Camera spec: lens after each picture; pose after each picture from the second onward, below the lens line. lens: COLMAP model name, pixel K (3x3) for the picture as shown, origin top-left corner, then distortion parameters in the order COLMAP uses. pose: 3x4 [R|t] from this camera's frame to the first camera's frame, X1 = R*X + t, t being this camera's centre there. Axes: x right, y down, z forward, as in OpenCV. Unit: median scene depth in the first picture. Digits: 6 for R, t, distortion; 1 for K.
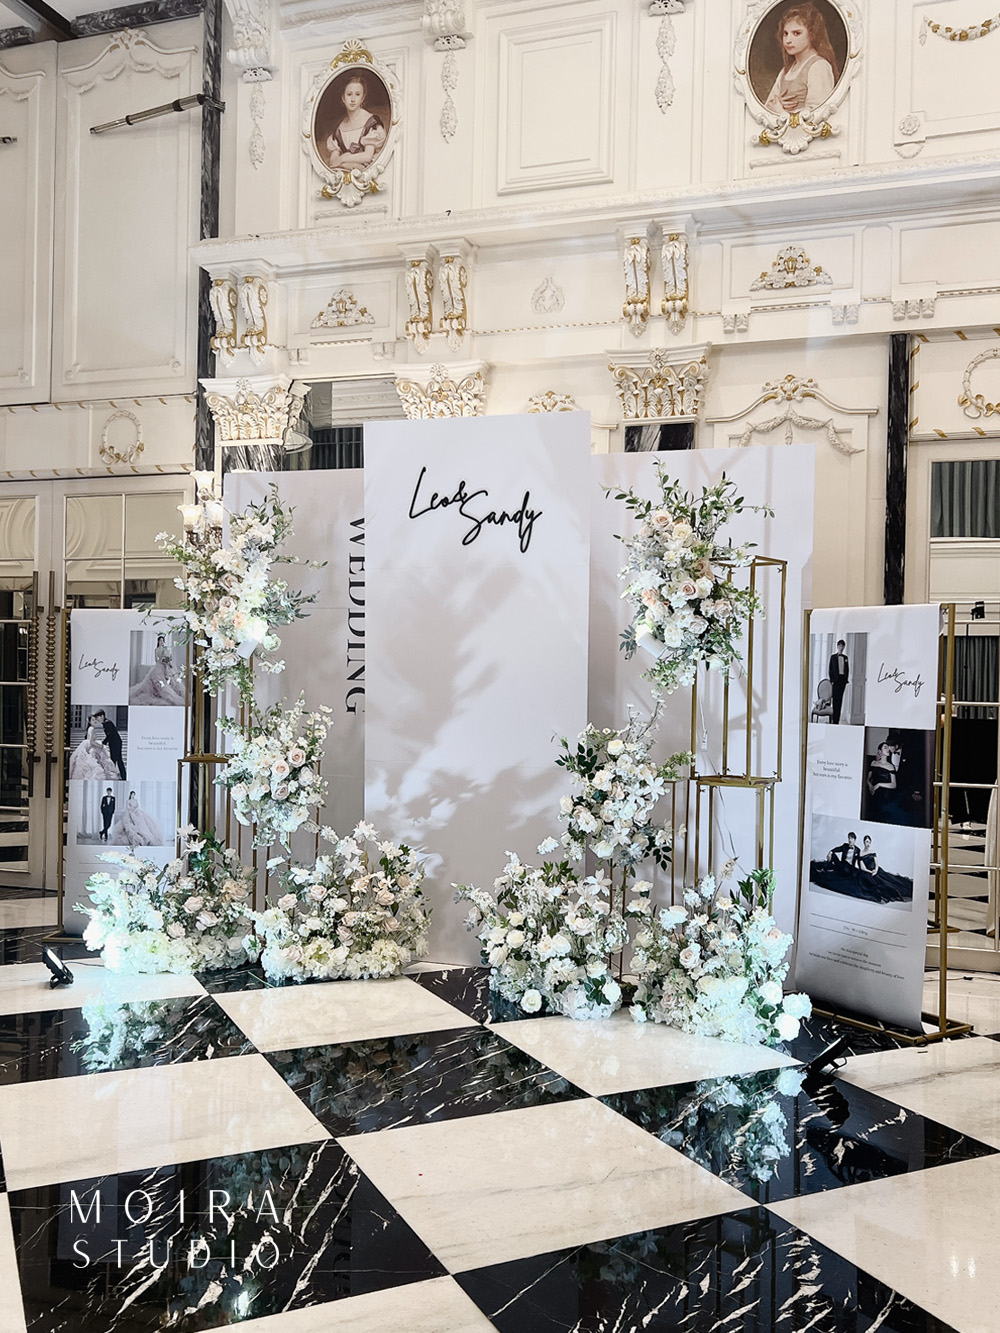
lens RADIAL K [[1180.0, 0, 535.5], [0, 1180.0, 684.1], [0, 0, 1]] dist [0.010179, 0.013395]
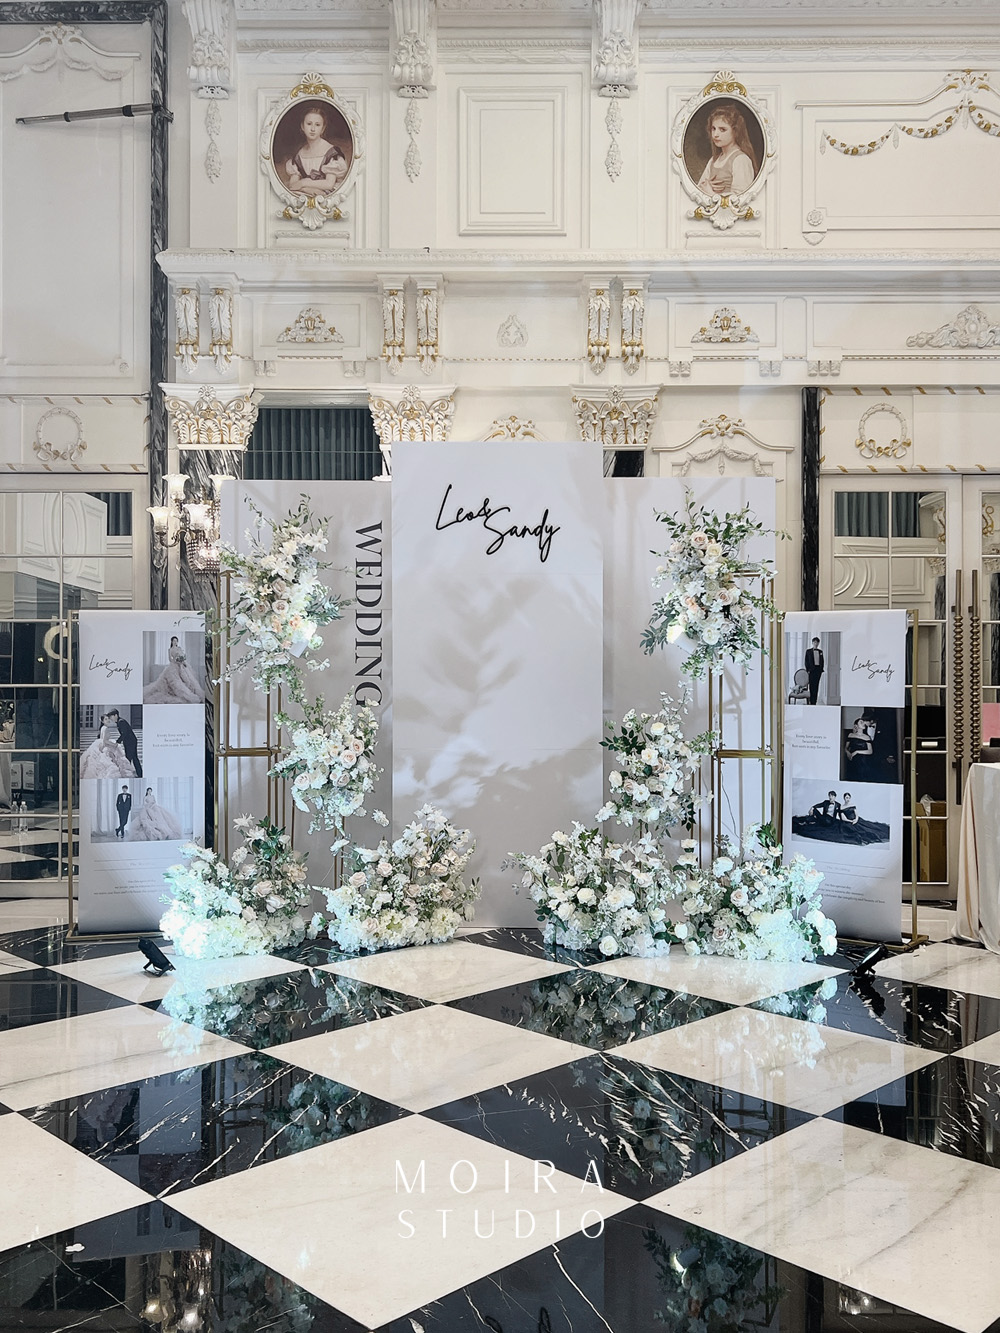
lens RADIAL K [[1203.7, 0, 500.0], [0, 1203.7, 666.5], [0, 0, 1]] dist [0.035691, -0.024056]
pose [[0.952533, -0.014152, 0.304106, -0.372966], [0.015567, 0.999876, -0.002231, -0.007499], [-0.304037, 0.006859, 0.952636, -0.093000]]
